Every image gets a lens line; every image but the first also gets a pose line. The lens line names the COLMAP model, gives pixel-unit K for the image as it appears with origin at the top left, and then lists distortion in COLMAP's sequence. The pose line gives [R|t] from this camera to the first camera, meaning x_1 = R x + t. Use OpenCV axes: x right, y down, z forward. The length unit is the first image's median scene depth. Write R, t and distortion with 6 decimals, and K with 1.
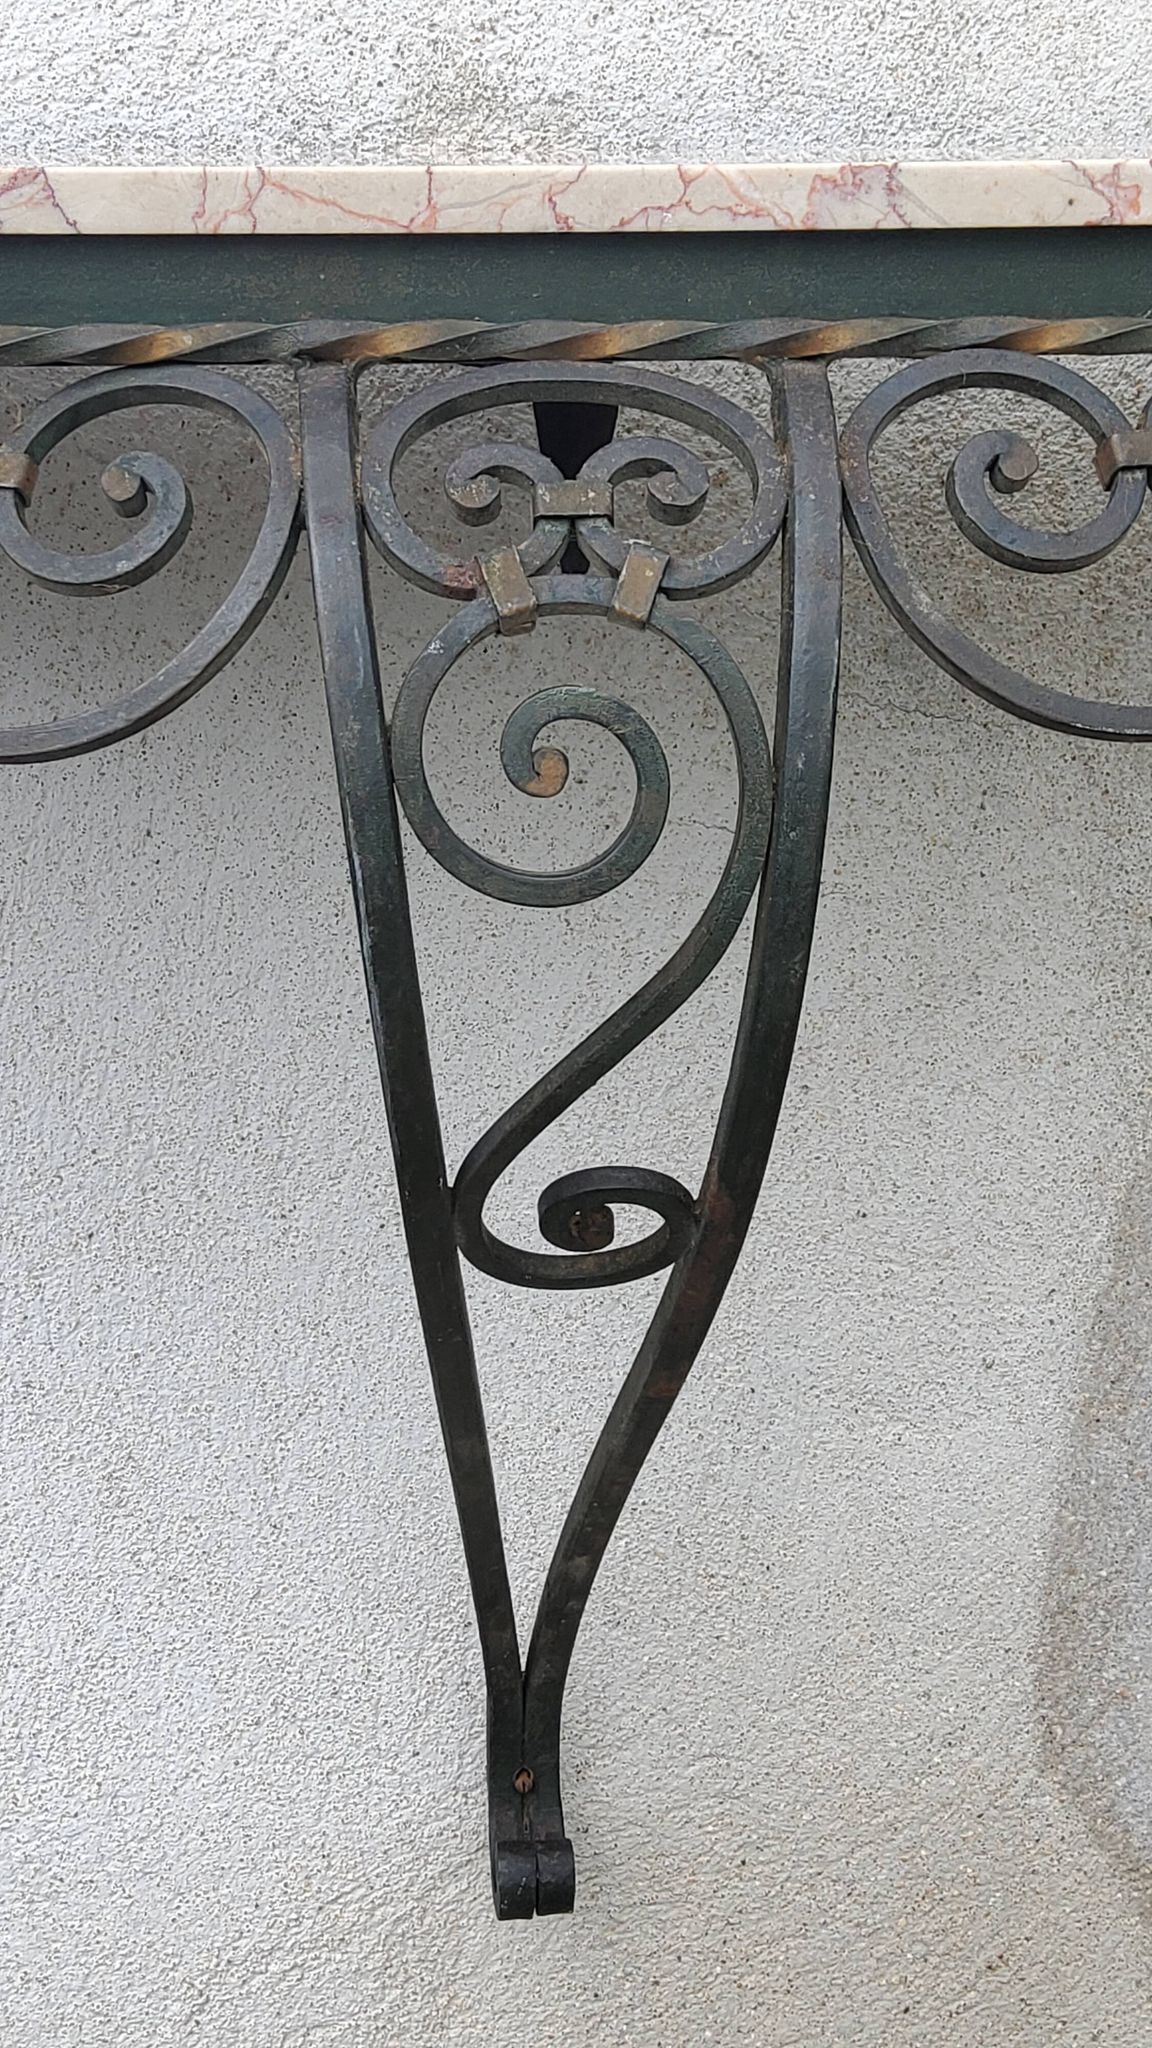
lens RADIAL K [[3084.1, 0, 593.3], [0, 3084.1, 994.8], [0, 0, 1]] dist [0.107552, 0.000000]
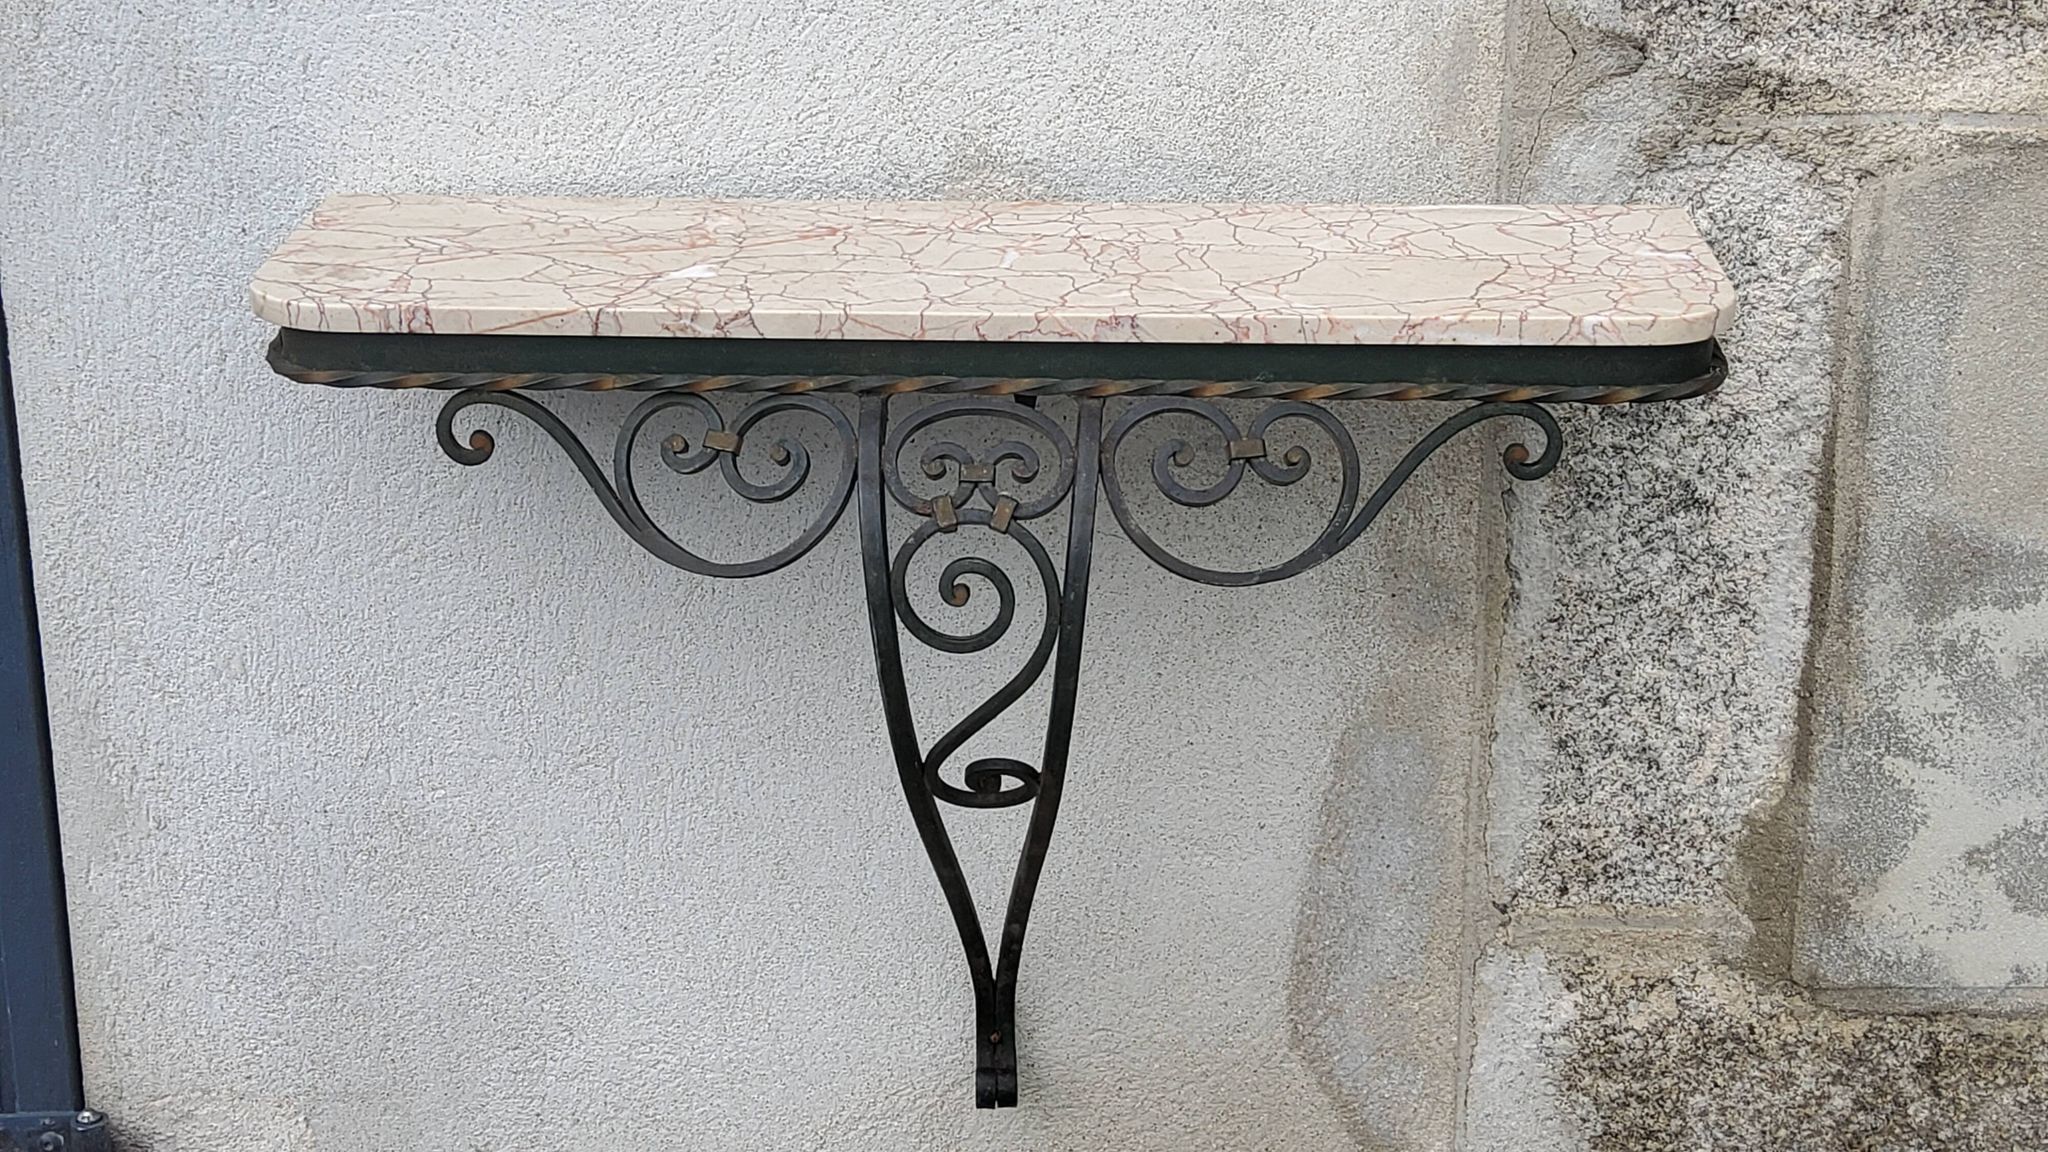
lens RADIAL K [[3084.1, 0, 1003.4], [0, 3084.1, 539.2], [0, 0, 1]] dist [0.107552, 0.000000]
pose [[0.993264, 0.043521, -0.107386, 0.178780], [-0.033974, 0.995435, 0.089187, -0.219909], [0.110777, -0.084938, 0.990209, -0.850551]]
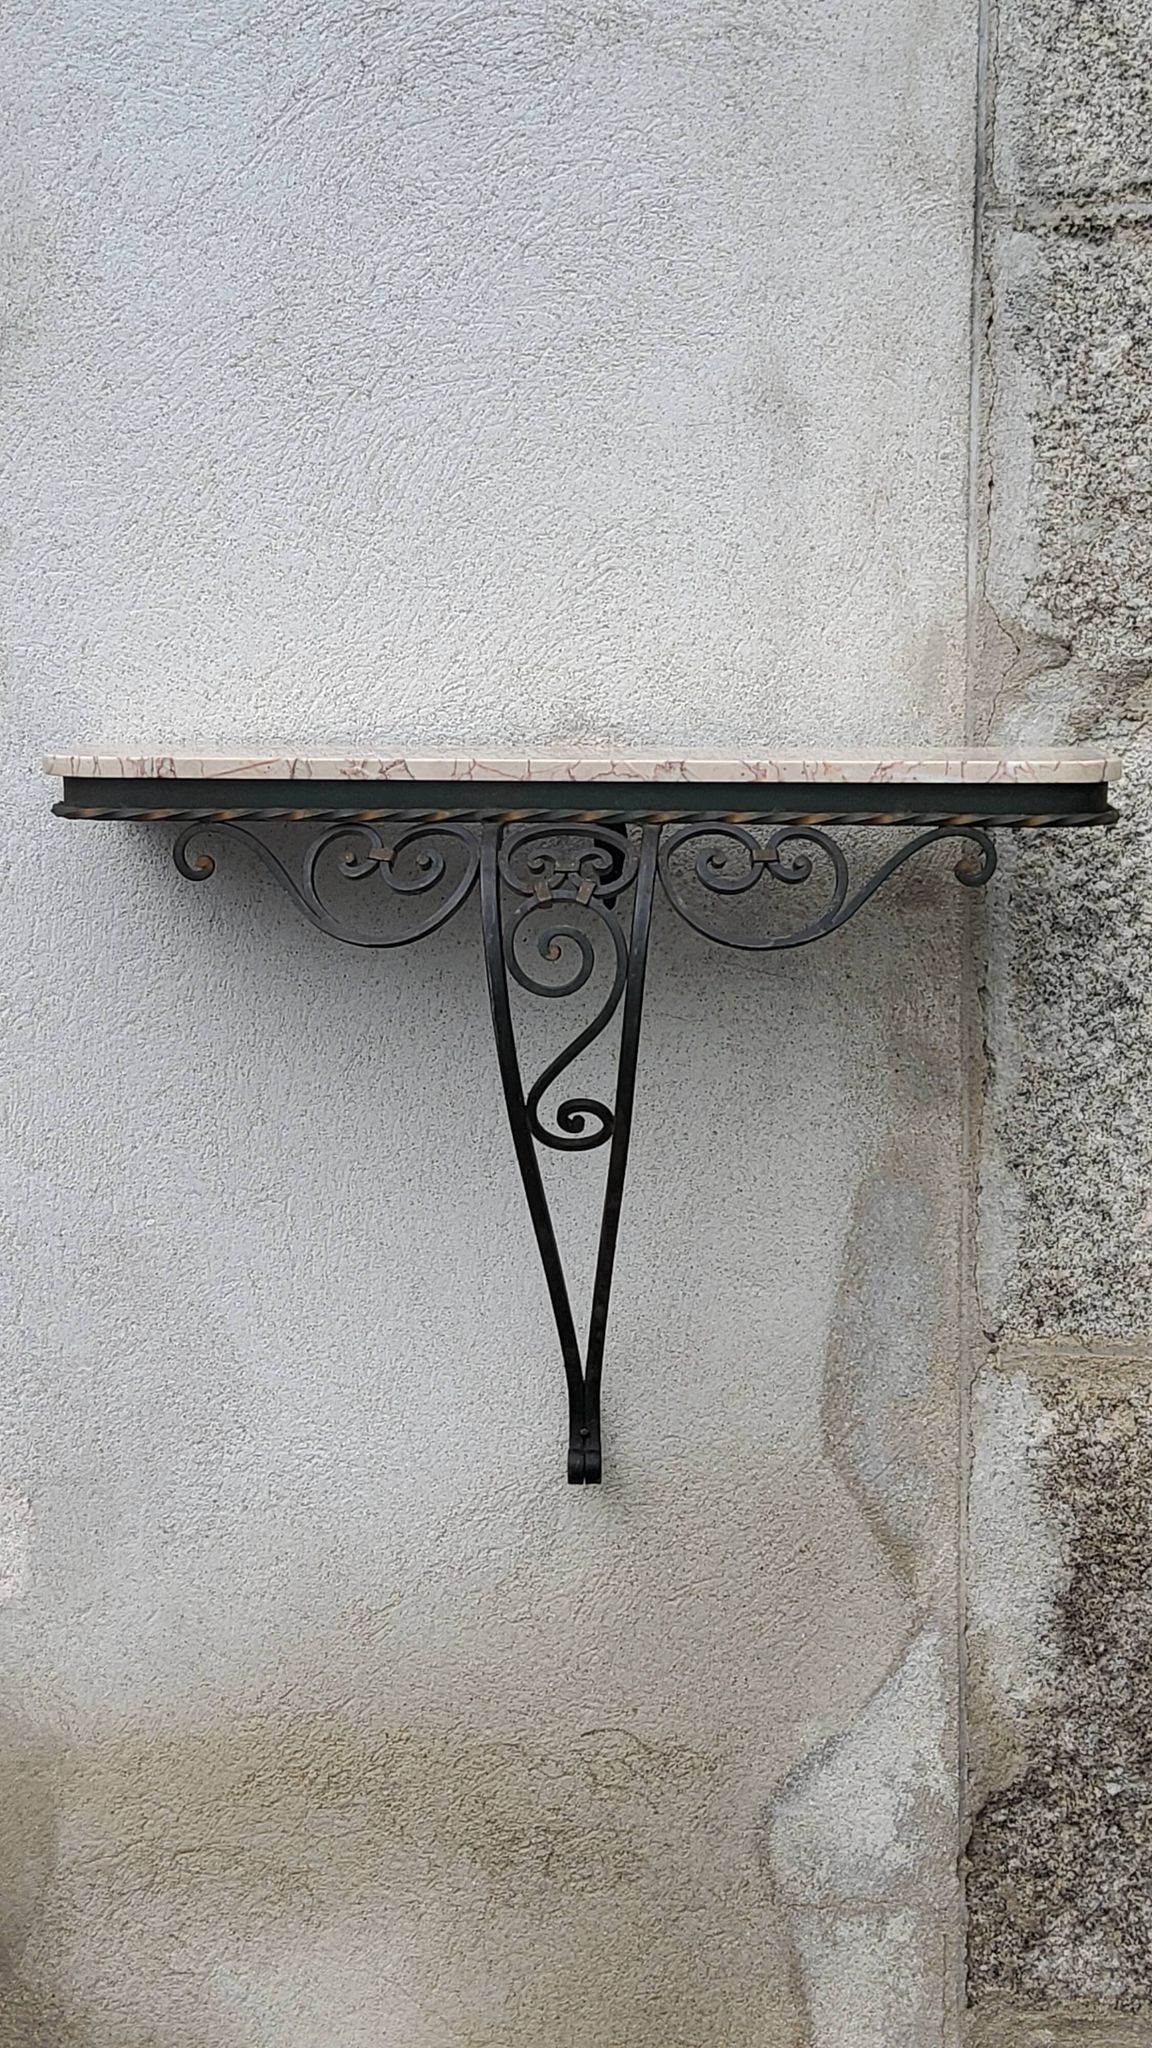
lens RADIAL K [[3084.1, 0, 591.6], [0, 3084.1, 960.2], [0, 0, 1]] dist [0.107552, 0.000000]
pose [[0.990575, 0.022117, -0.135175, 0.304812], [-0.043964, 0.986001, -0.160840, 0.296823], [0.129726, 0.165267, 0.977680, -1.385205]]
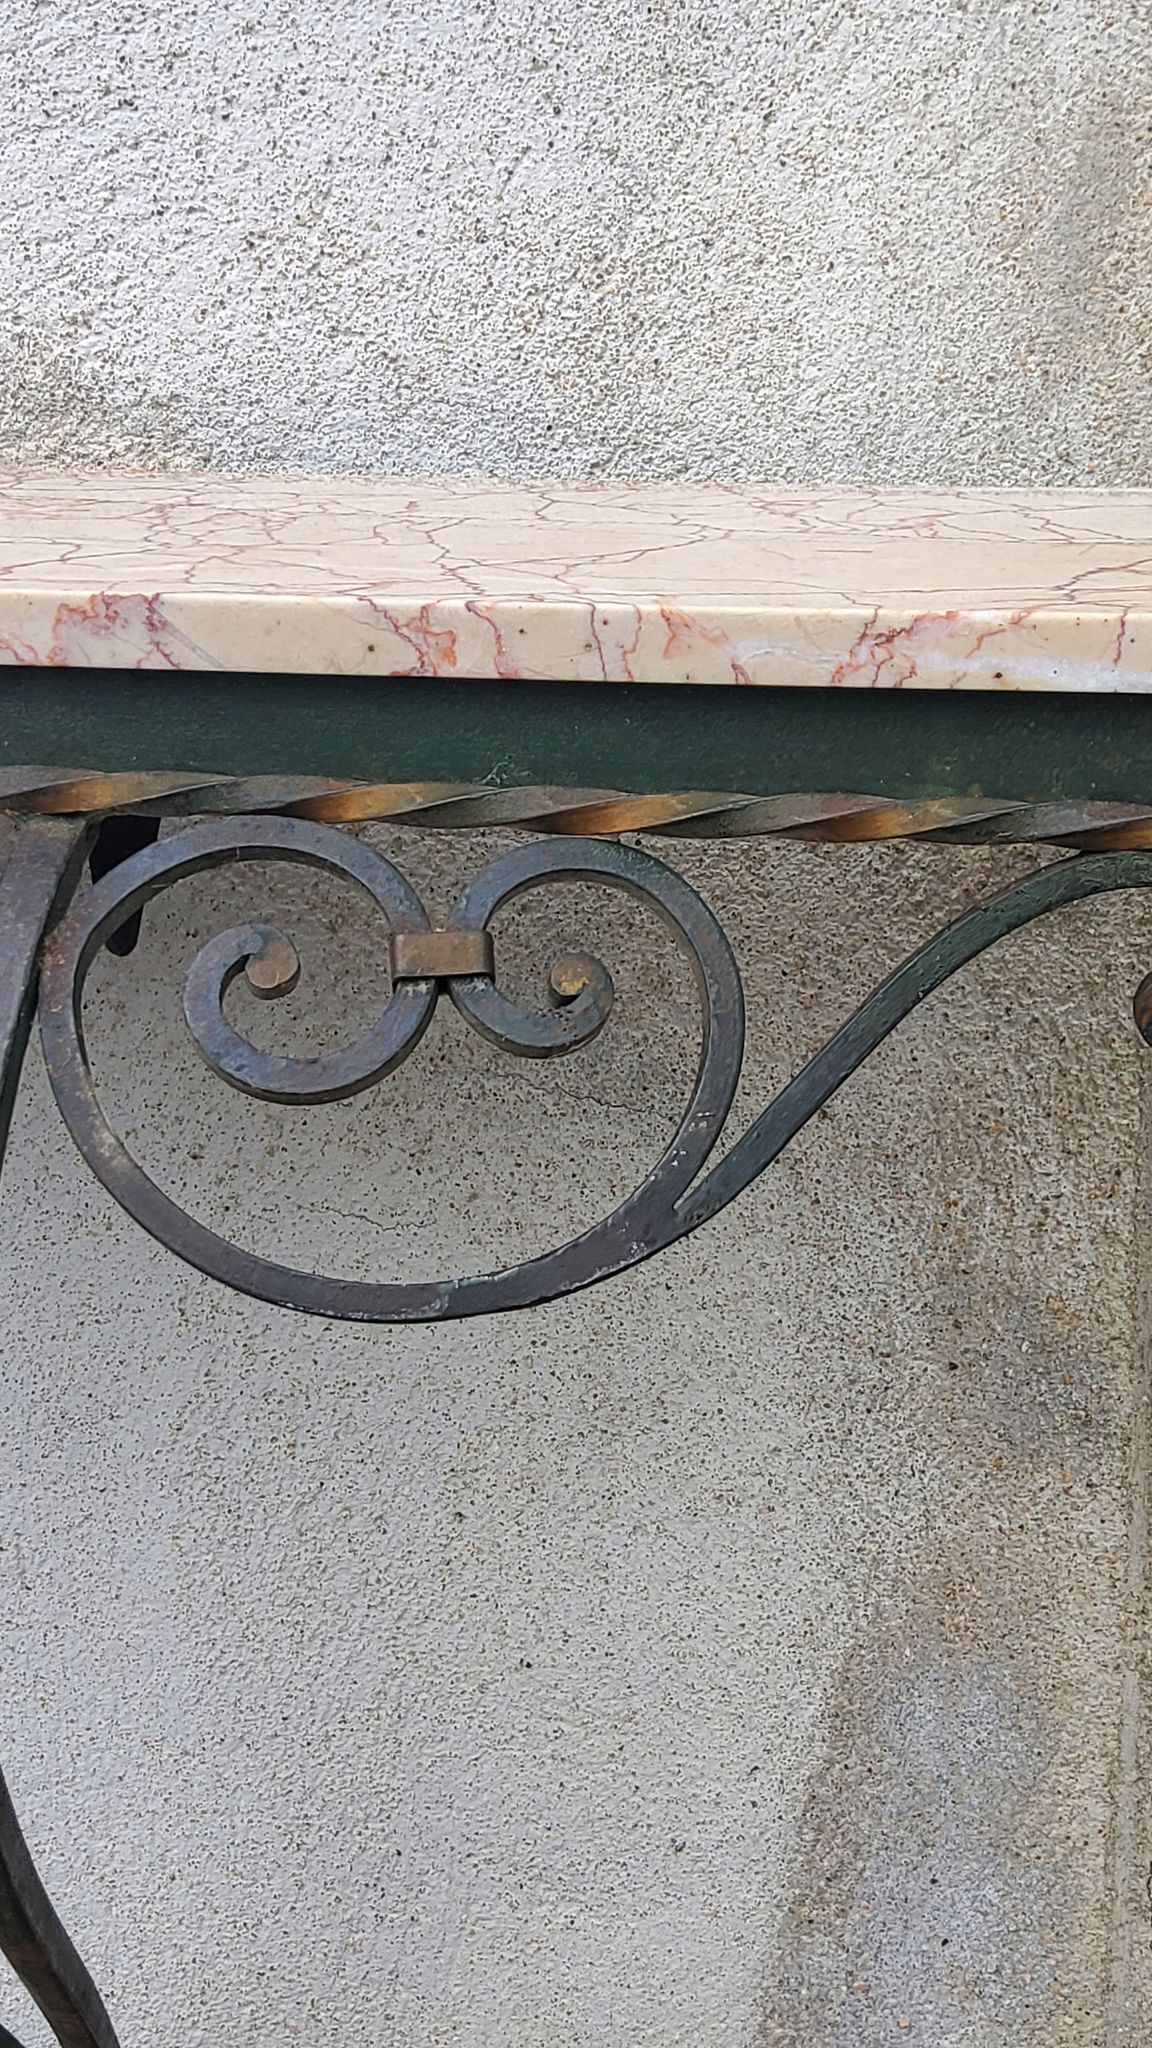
lens RADIAL K [[3084.1, 0, 605.3], [0, 3084.1, 991.7], [0, 0, 1]] dist [0.107552, 0.000000]
pose [[0.983024, 0.059226, -0.173654, 0.265610], [-0.061259, 0.998102, -0.006362, -0.120143], [0.172947, 0.016892, 0.984786, 0.156782]]
